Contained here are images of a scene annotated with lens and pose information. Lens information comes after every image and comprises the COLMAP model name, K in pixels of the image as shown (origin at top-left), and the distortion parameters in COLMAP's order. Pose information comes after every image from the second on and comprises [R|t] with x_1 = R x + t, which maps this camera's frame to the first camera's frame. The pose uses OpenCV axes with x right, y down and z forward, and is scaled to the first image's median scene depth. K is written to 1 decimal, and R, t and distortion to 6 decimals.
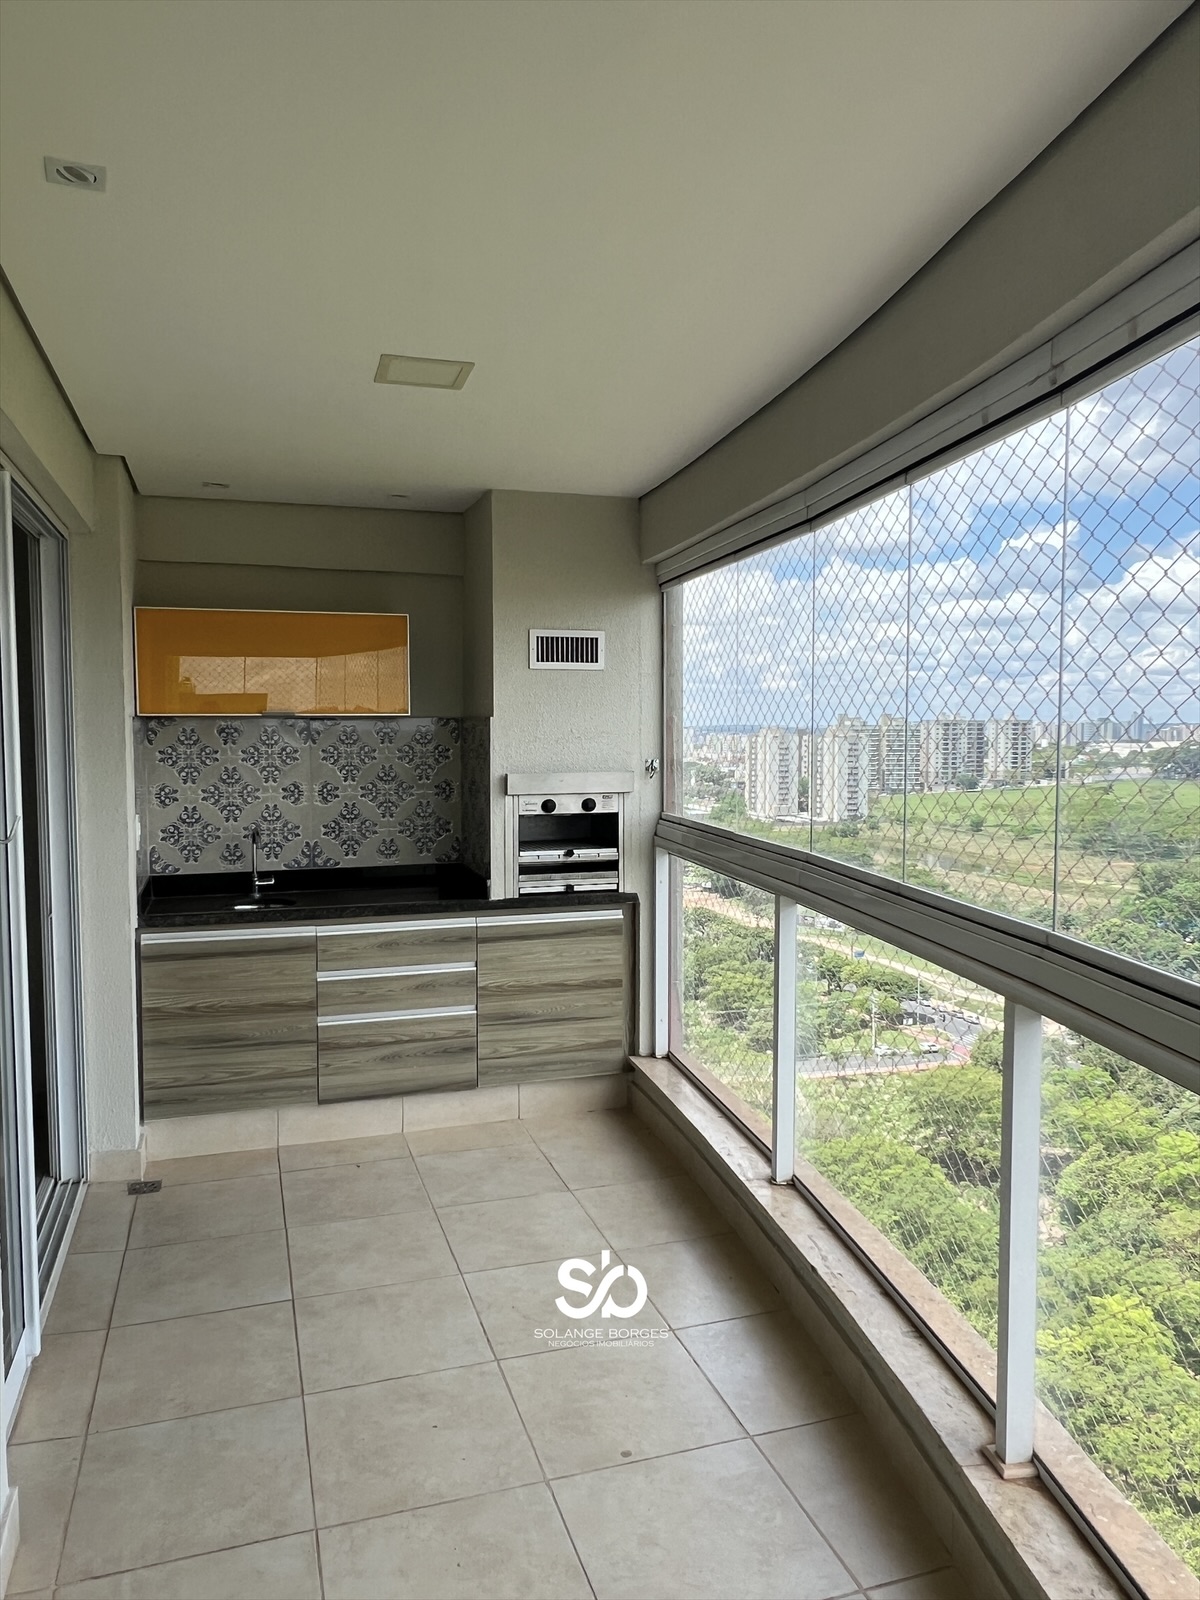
lens RADIAL K [[1122.0, 0, 600.0], [0, 1122.0, 800.0], [0, 0, 1]] dist [0.000300, 0.000714]
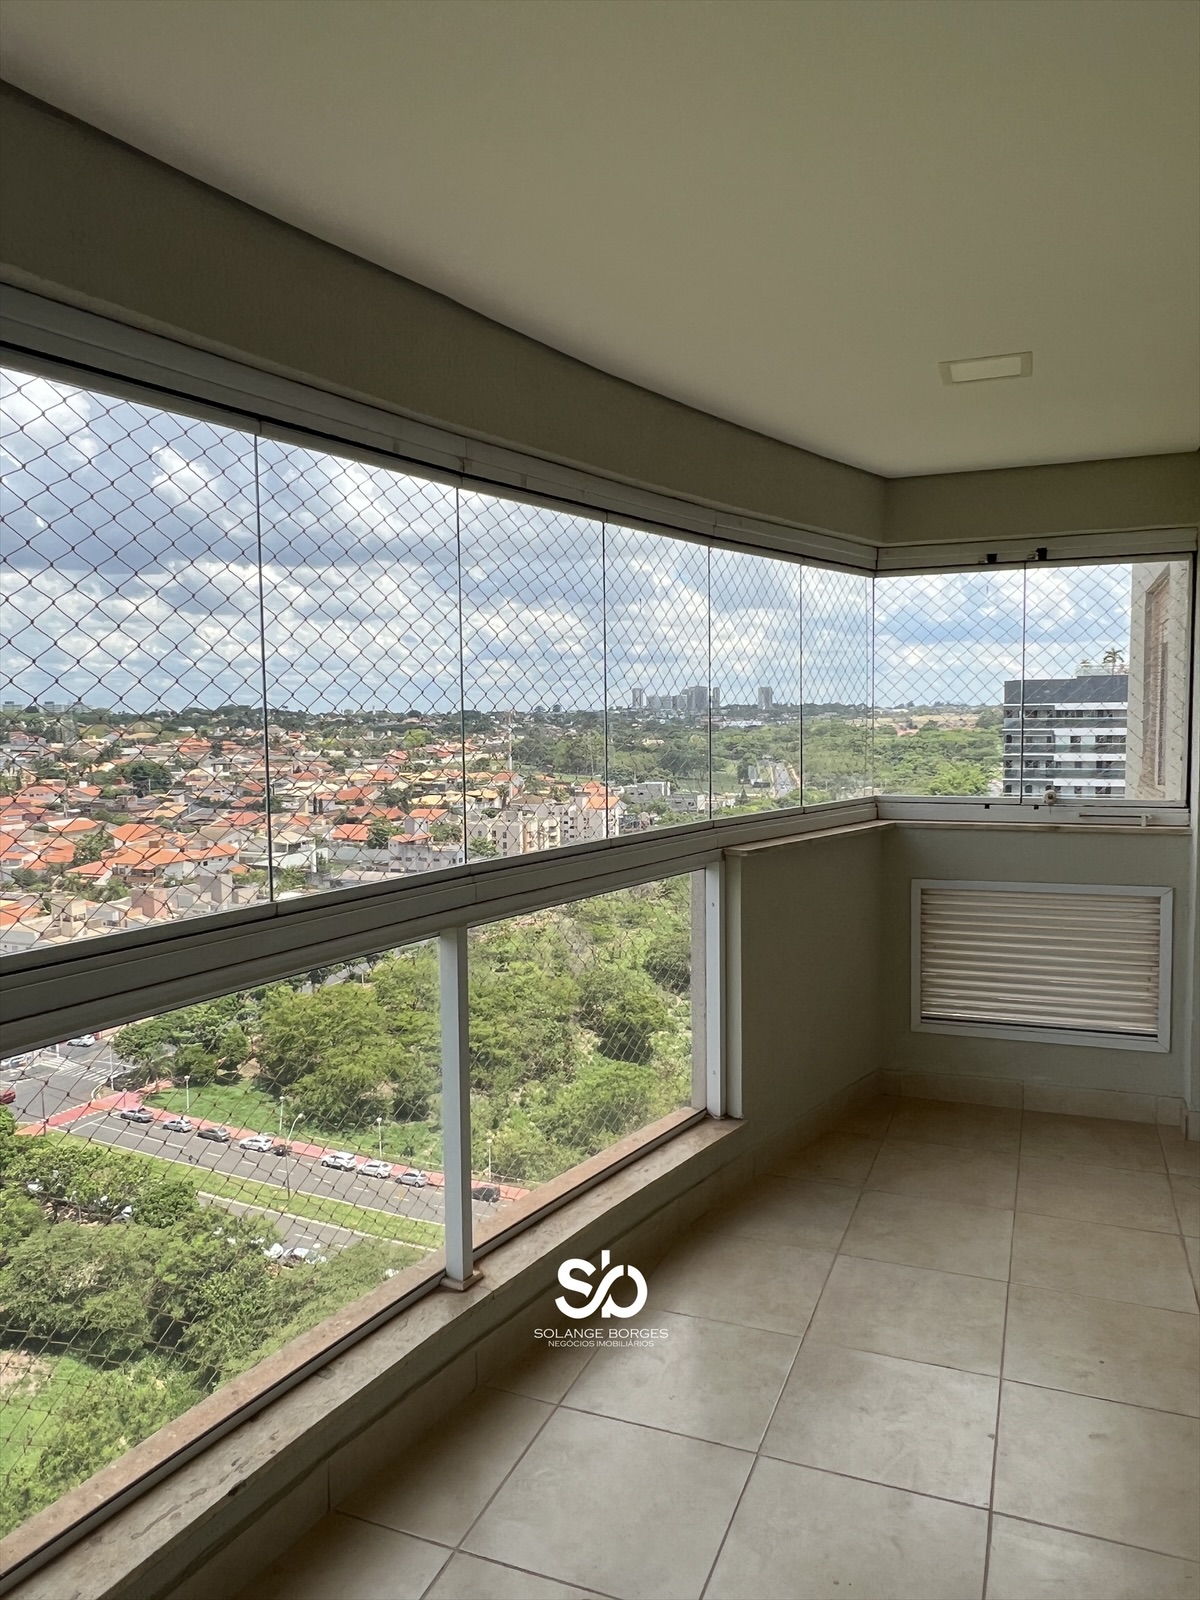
lens RADIAL K [[1122.0, 0, 600.0], [0, 1122.0, 800.0], [0, 0, 1]] dist [0.000300, 0.000714]
pose [[-0.768372, -0.036608, 0.638956, -0.468489], [0.056620, 0.990560, 0.124840, -0.095003], [-0.637494, 0.132102, -0.759046, 1.488837]]
